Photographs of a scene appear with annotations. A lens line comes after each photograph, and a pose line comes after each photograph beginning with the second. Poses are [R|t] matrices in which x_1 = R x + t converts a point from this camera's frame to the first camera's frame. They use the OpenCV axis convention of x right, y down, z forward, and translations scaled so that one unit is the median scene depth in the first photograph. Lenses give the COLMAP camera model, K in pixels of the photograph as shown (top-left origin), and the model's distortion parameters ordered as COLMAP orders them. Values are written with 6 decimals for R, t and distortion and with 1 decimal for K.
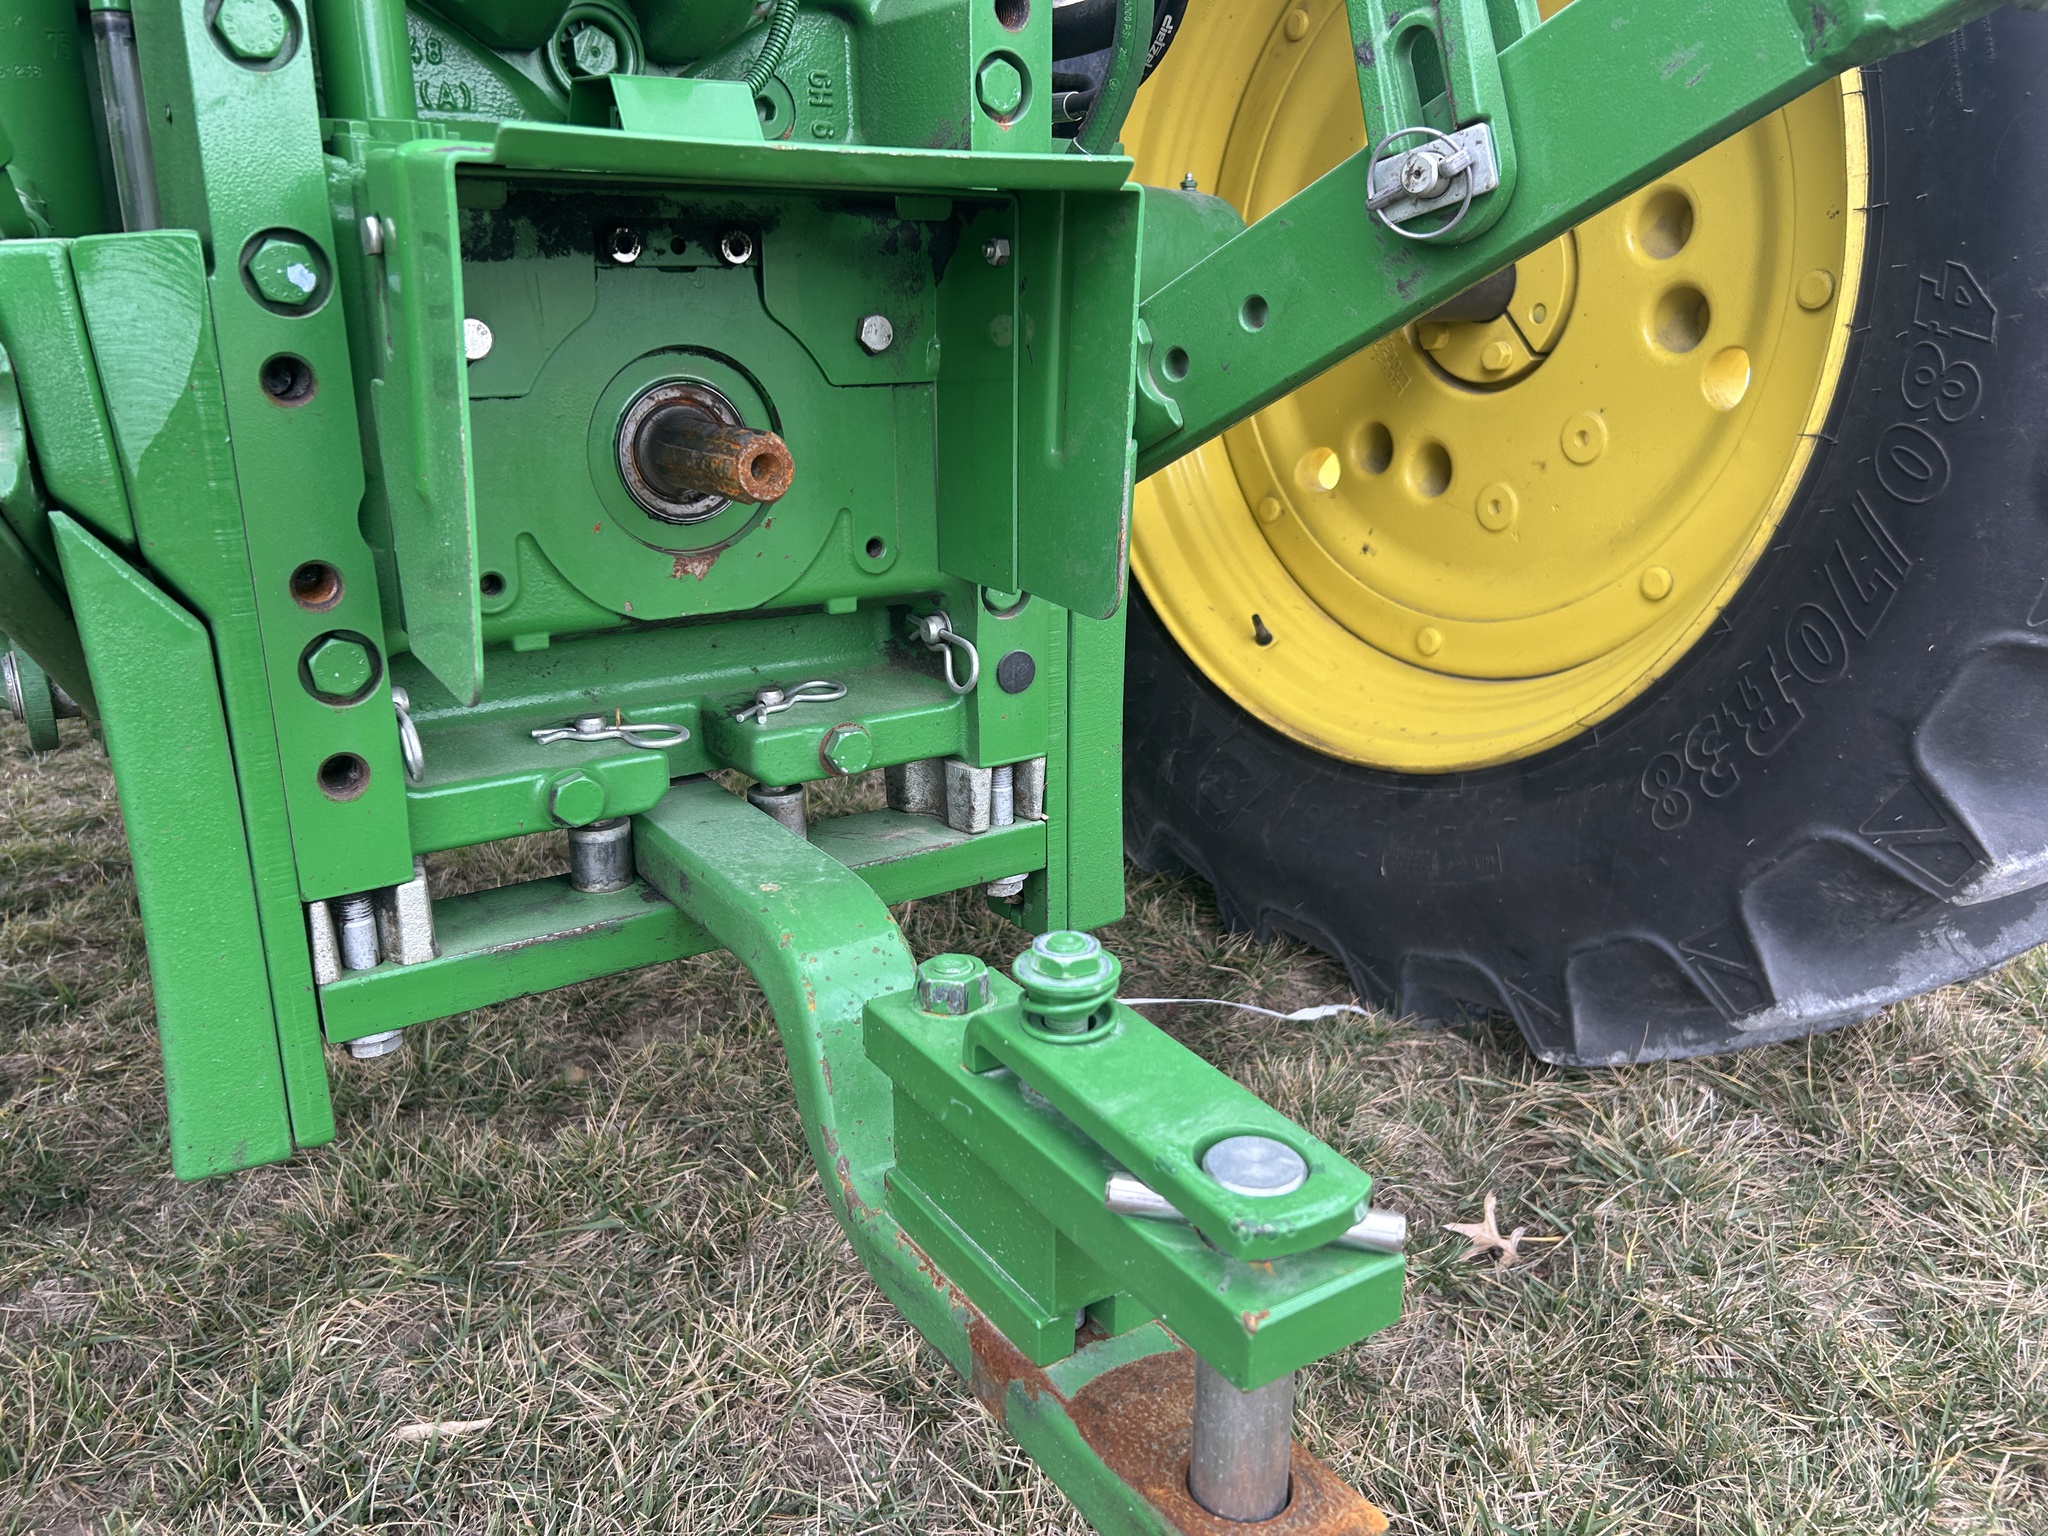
lens RADIAL K [[1547.5, 0, 1027.7], [0, 1547.5, 759.1], [0, 0, 1]] dist [0.042082, -0.041952]
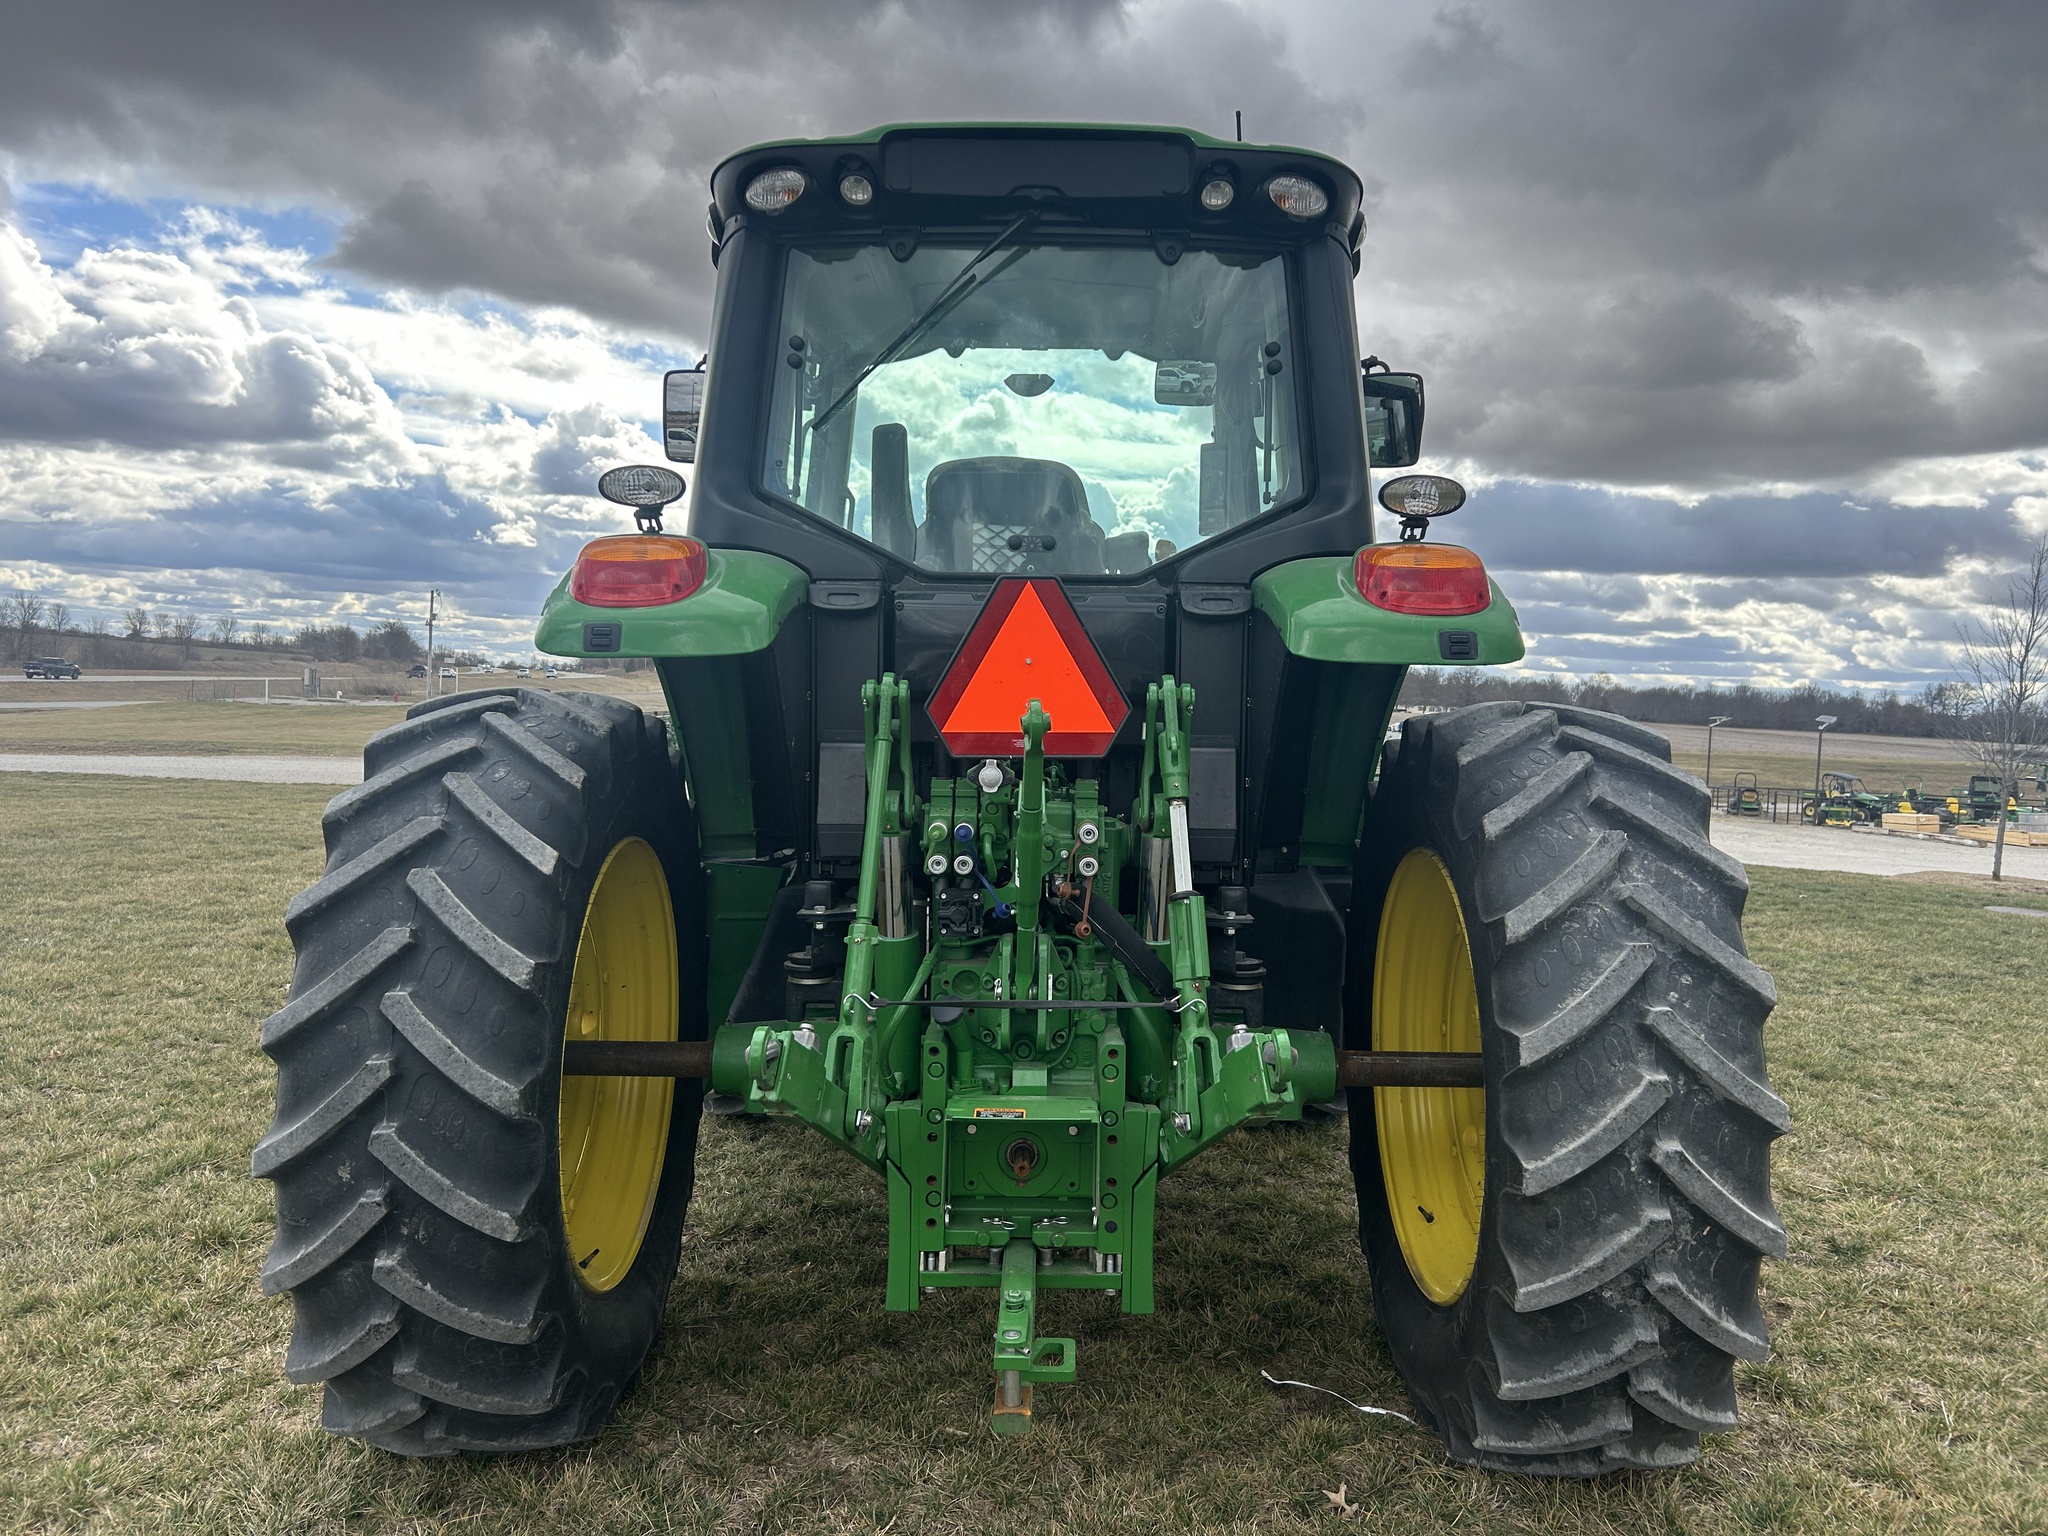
lens RADIAL K [[1547.5, 0, 1061.3], [0, 1547.5, 724.3], [0, 0, 1]] dist [0.042082, -0.041952]
pose [[0.824210, 0.025125, -0.565727, 1.905123], [-0.174535, 0.961652, -0.211572, -0.394903], [0.538717, 0.273119, 0.796988, -2.222526]]
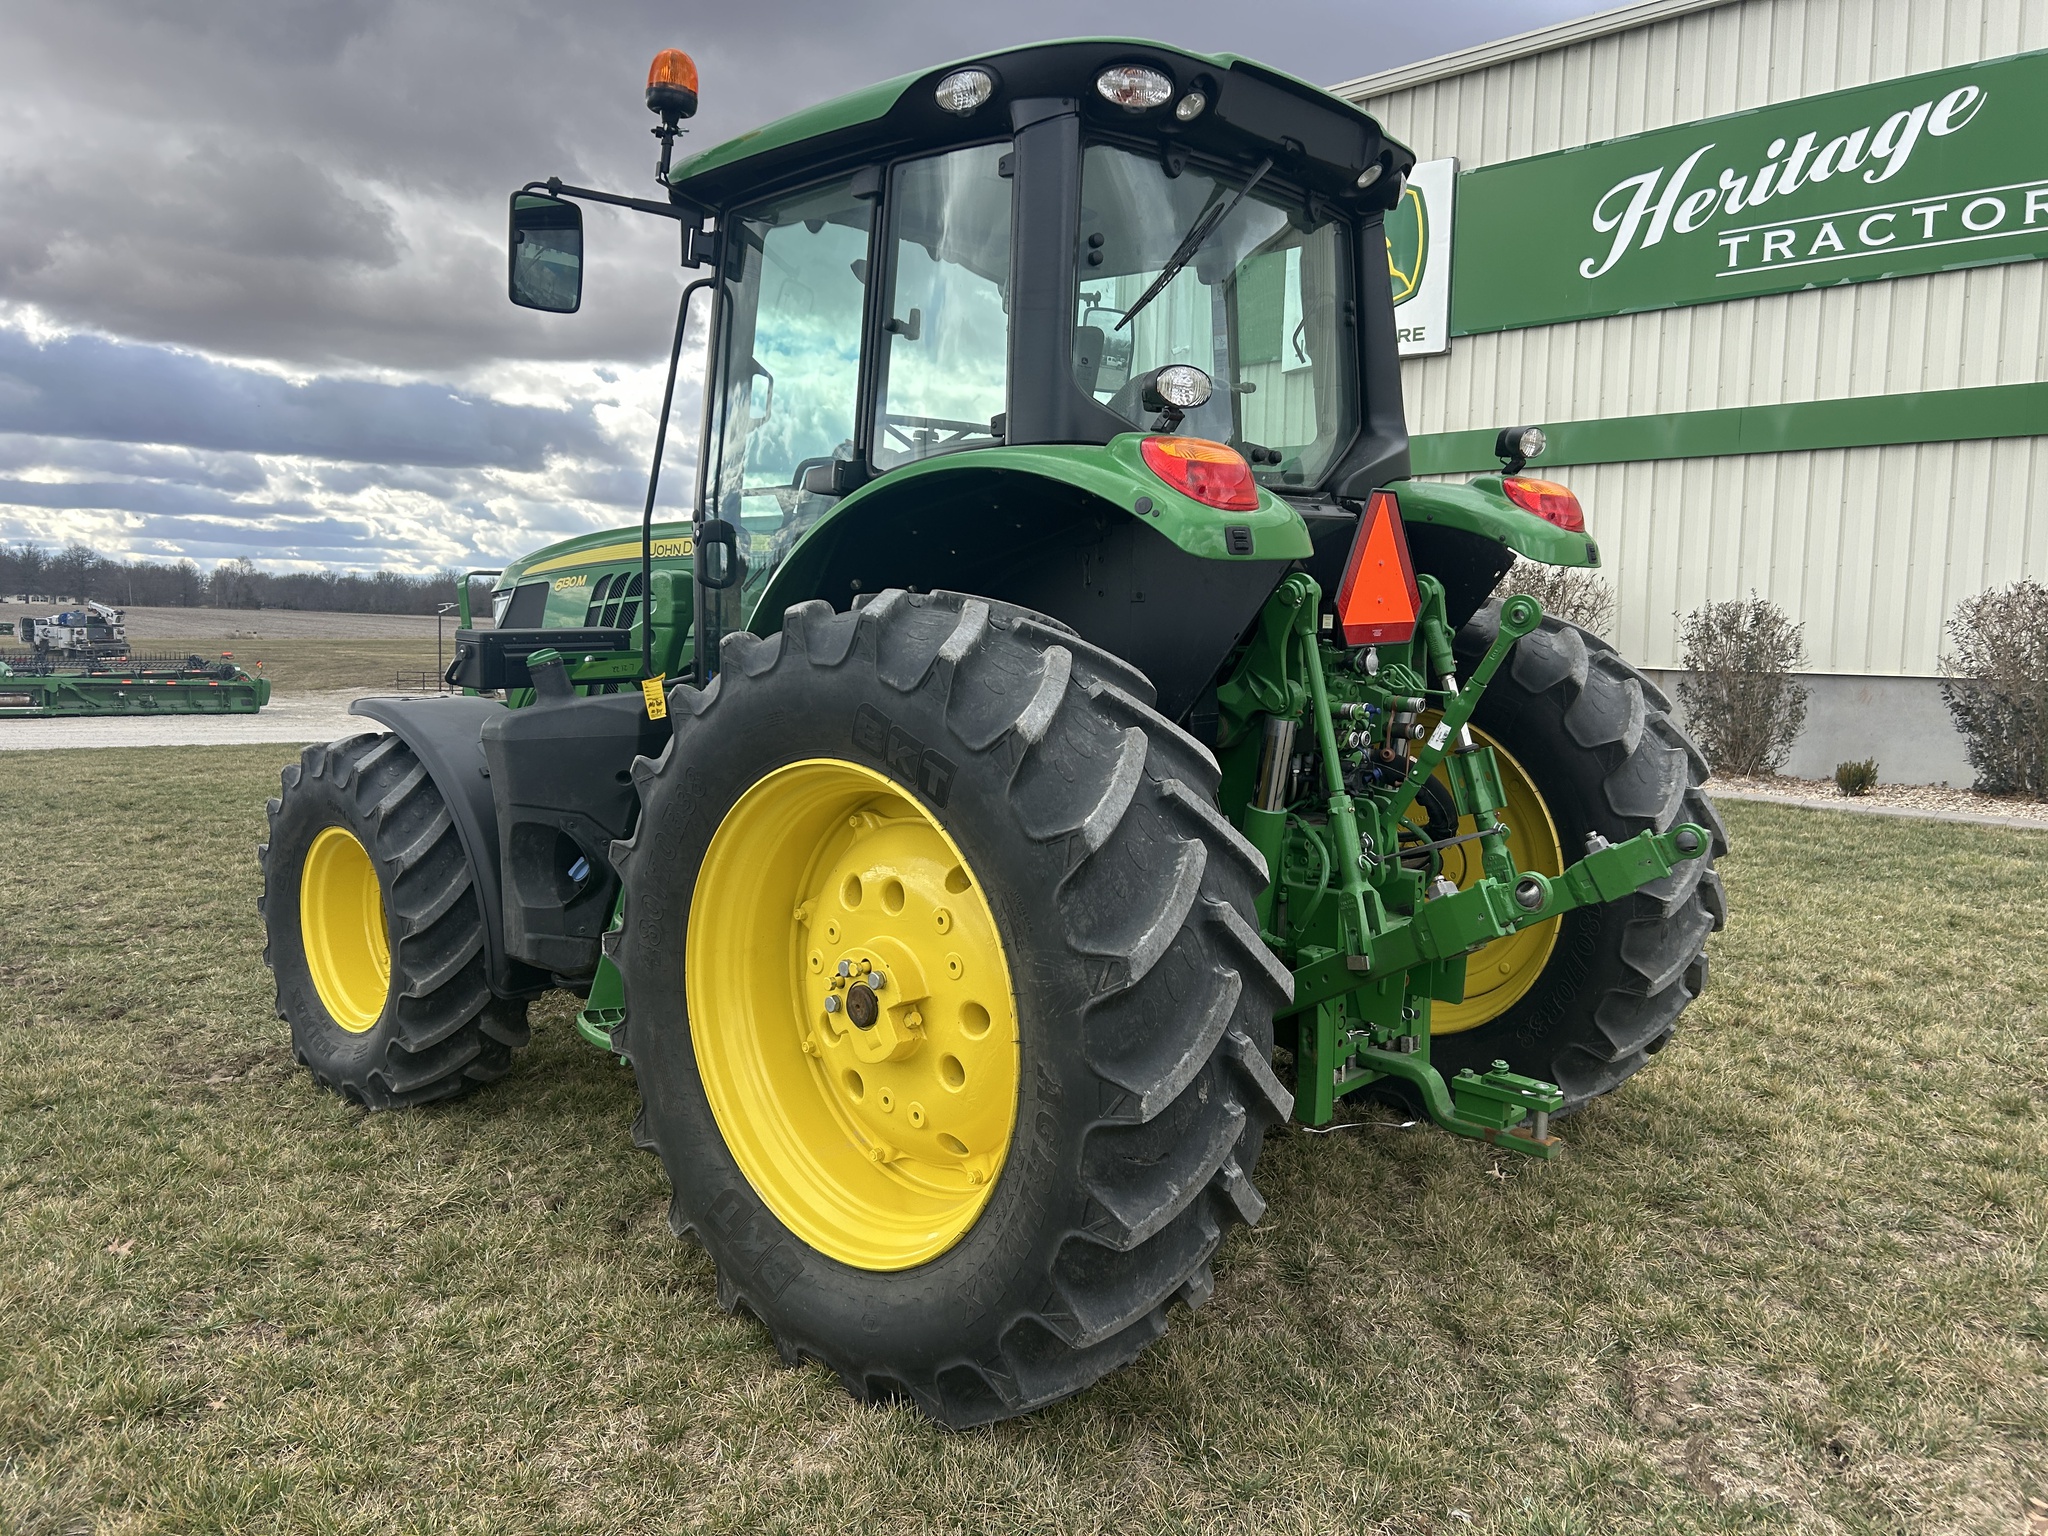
lens RADIAL K [[1547.5, 0, 1027.2], [0, 1547.5, 723.6], [0, 0, 1]] dist [0.042082, -0.041952]
pose [[0.973868, -0.010908, 0.226851, -2.136955], [0.056003, 0.979537, -0.193316, -0.076305], [-0.220100, 0.200969, 0.954551, -3.221375]]
